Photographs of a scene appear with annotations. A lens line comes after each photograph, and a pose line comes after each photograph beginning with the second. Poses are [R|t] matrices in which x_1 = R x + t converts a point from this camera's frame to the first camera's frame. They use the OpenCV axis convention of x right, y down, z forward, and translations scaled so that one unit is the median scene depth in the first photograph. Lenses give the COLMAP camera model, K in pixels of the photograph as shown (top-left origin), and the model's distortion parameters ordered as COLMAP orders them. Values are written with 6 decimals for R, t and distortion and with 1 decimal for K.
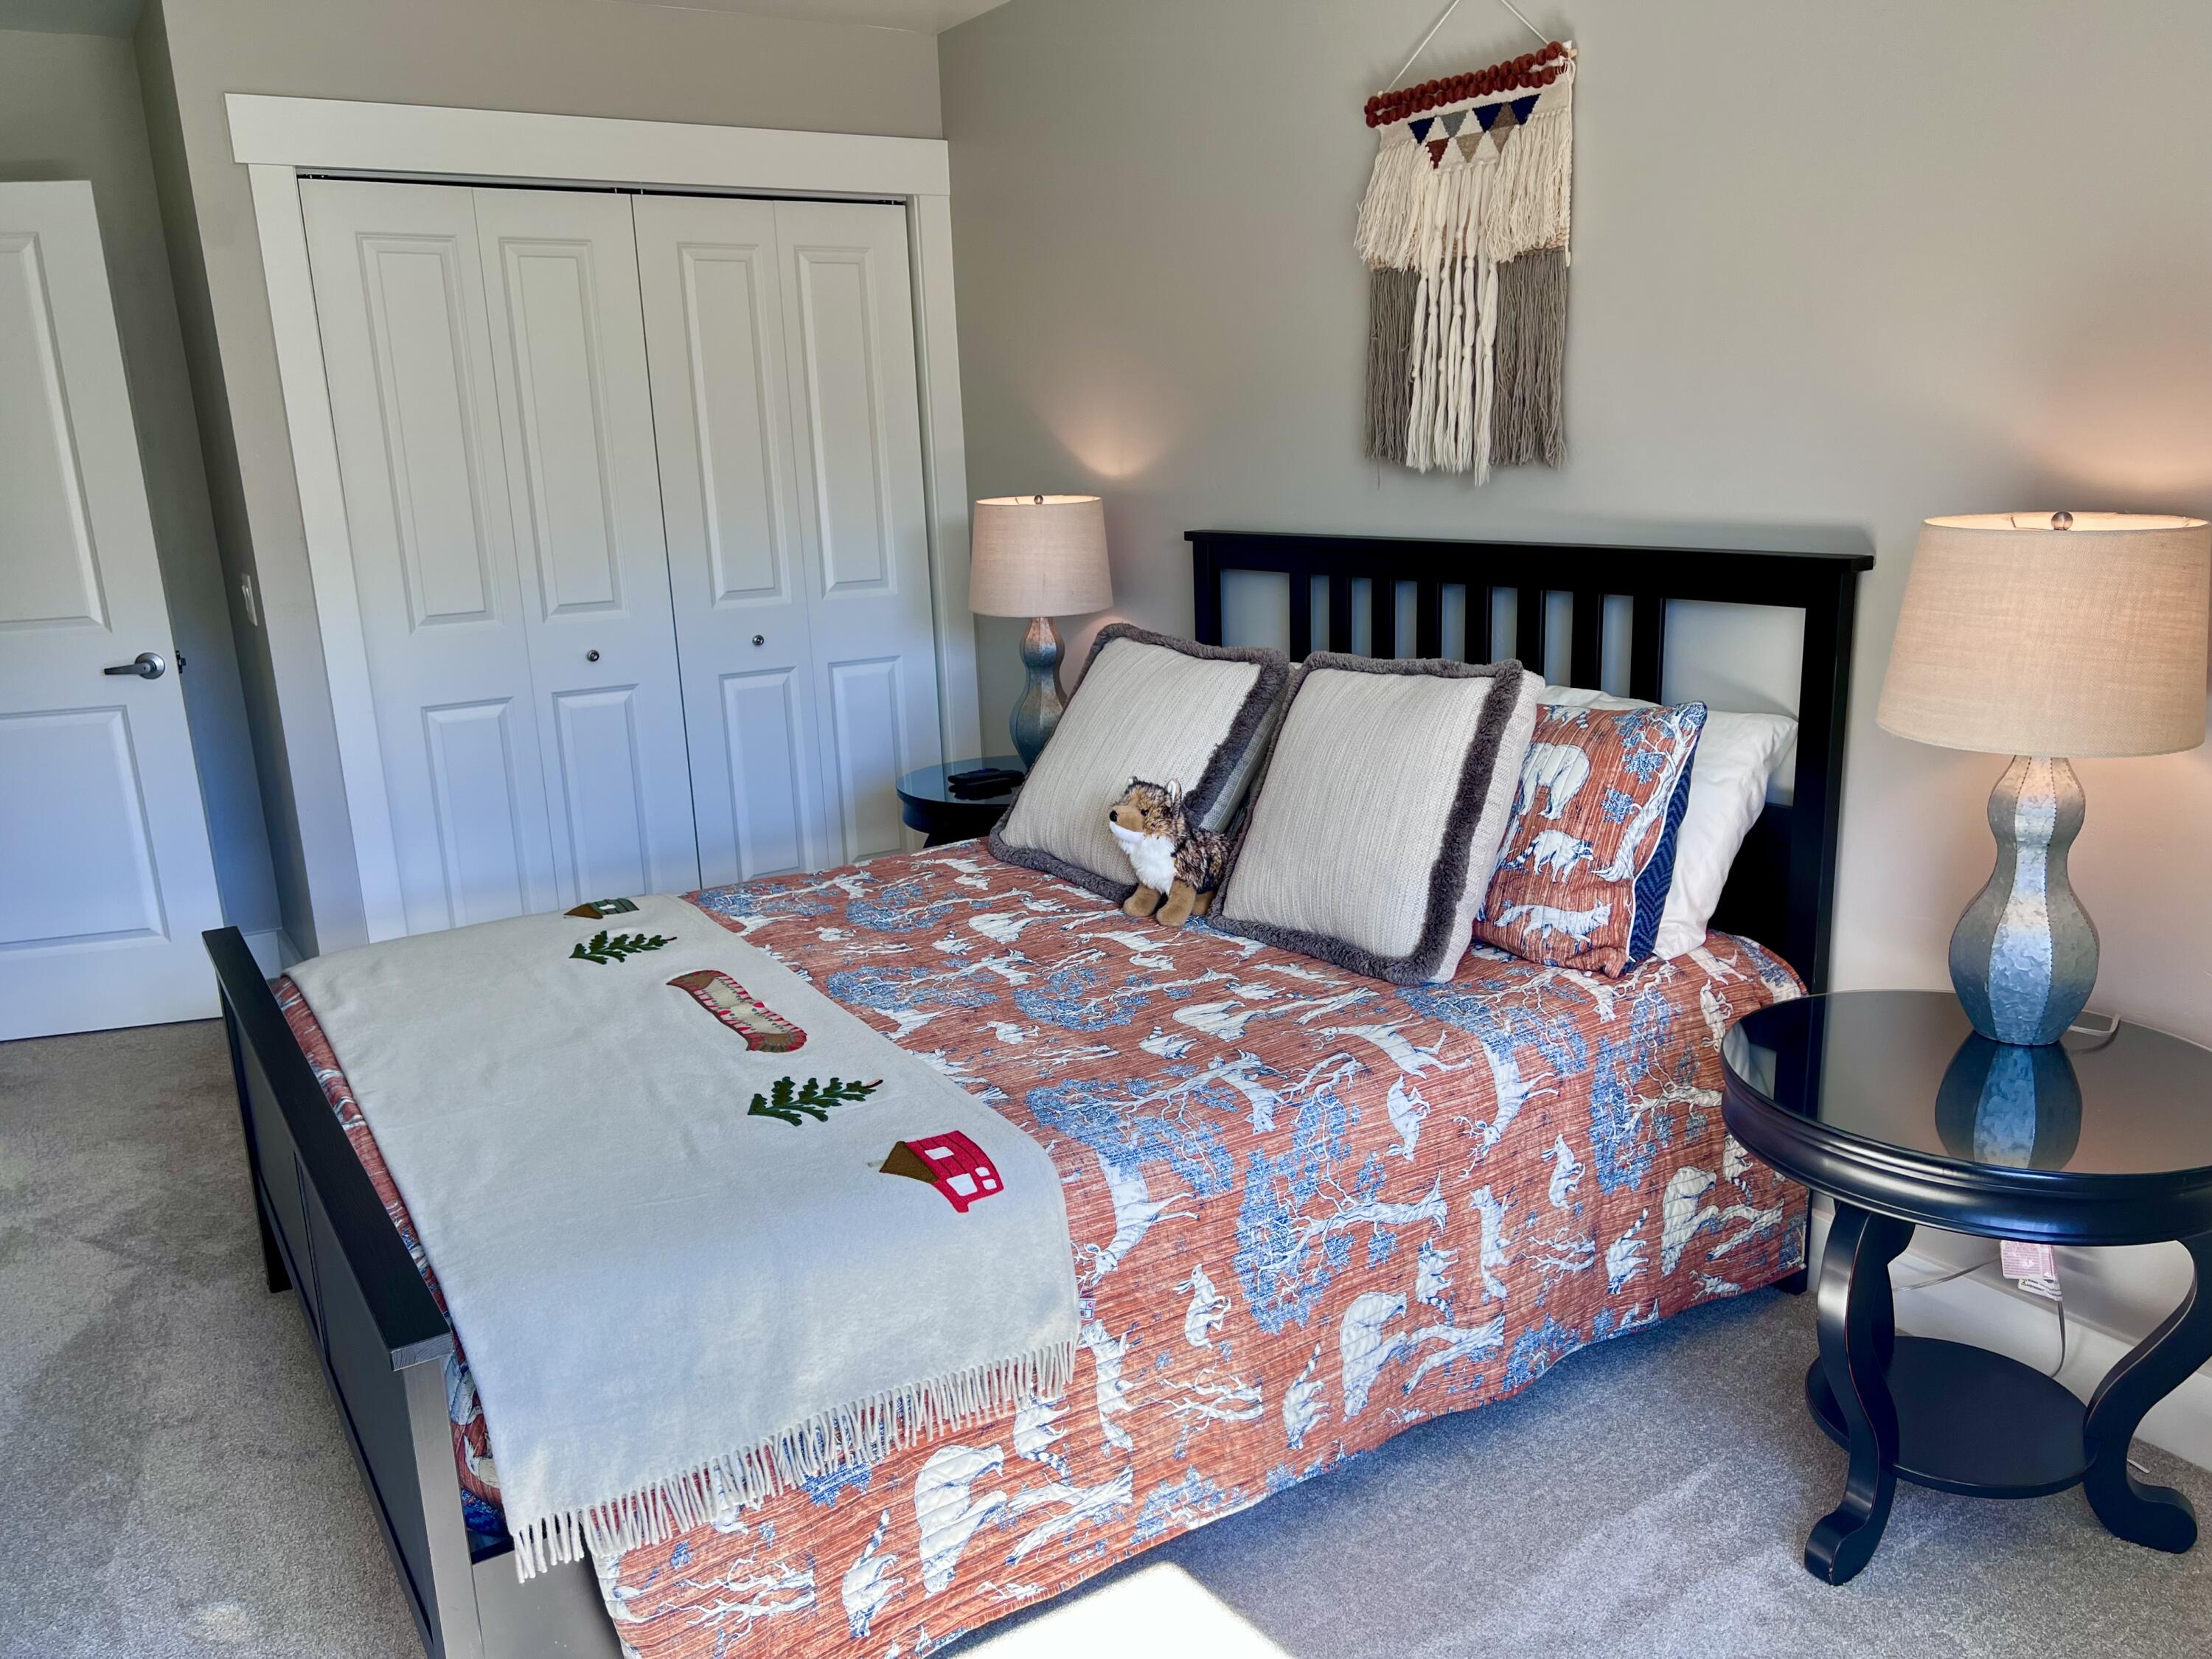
lens RADIAL K [[1661.4, 0, 1103.7], [0, 1661.4, 823.5], [0, 0, 1]] dist [0.081835, -0.073952]
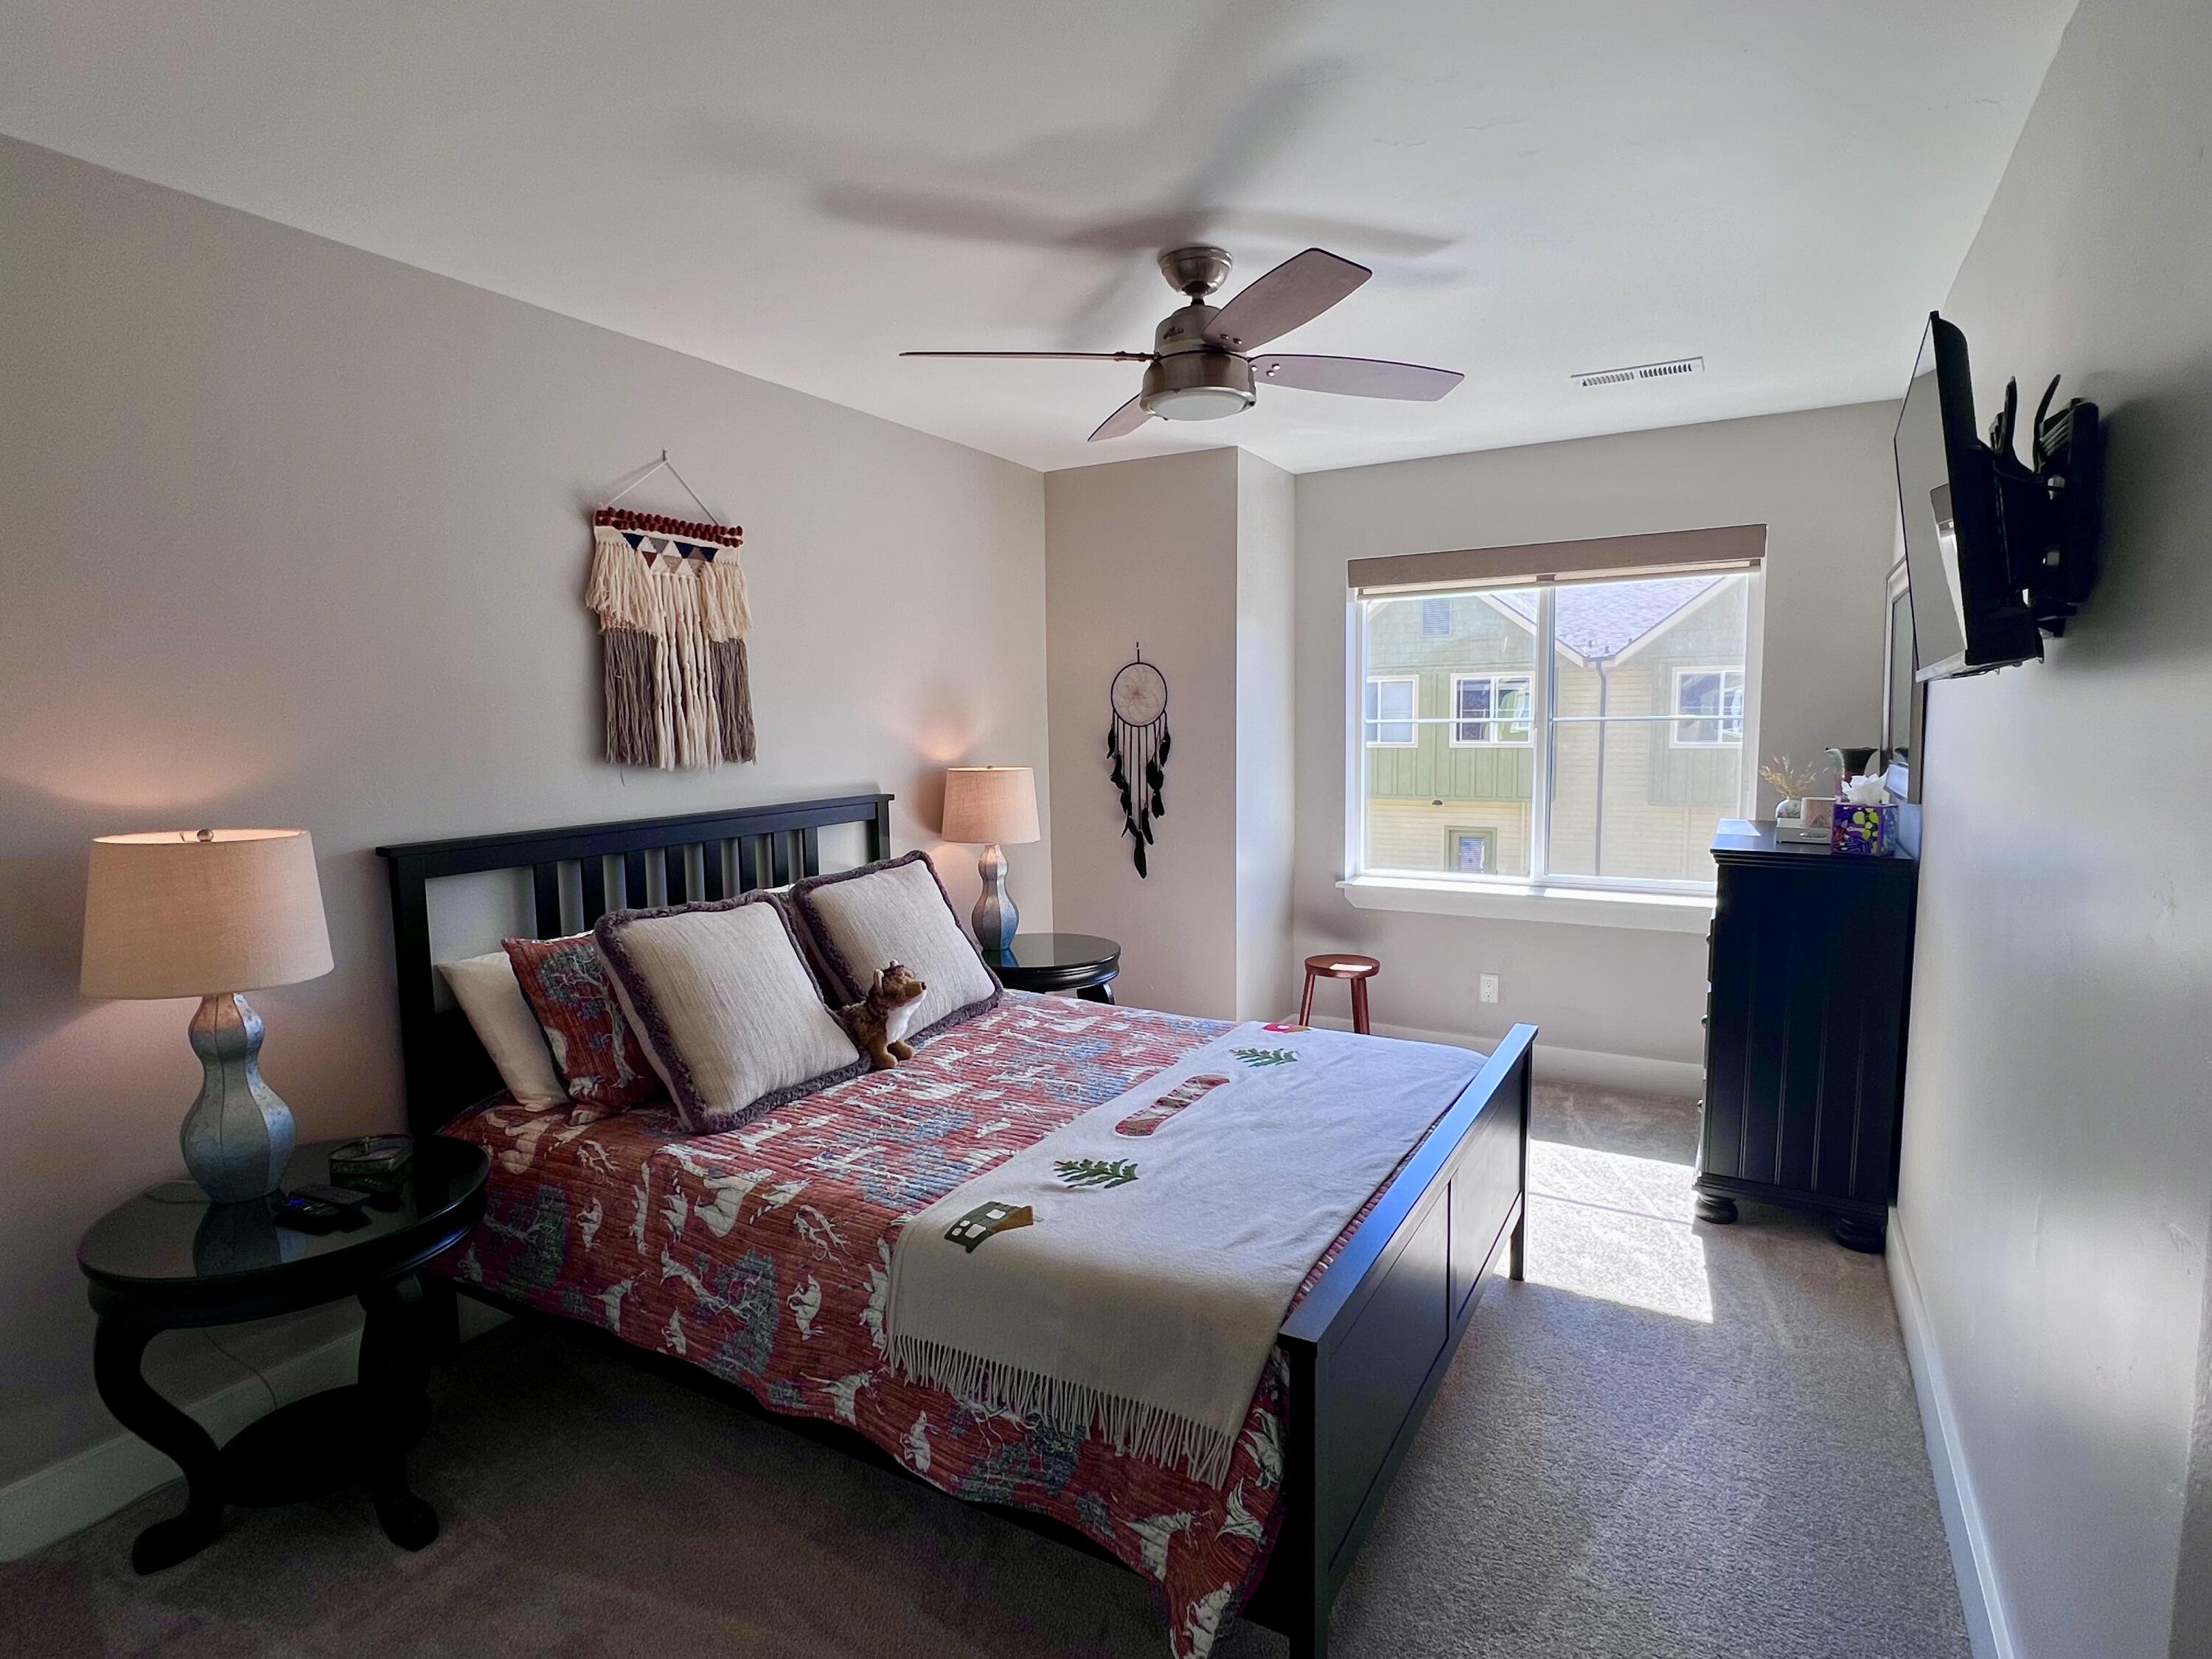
lens RADIAL K [[1106.7, 0, 1107.3], [0, 1106.7, 836.4], [0, 0, 1]] dist [-0.000599, 0.000026]
pose [[-0.442993, -0.052824, 0.894968, -0.882797], [0.241952, 0.954178, 0.176080, -0.249630], [-0.863259, 0.294541, -0.409913, 1.158286]]
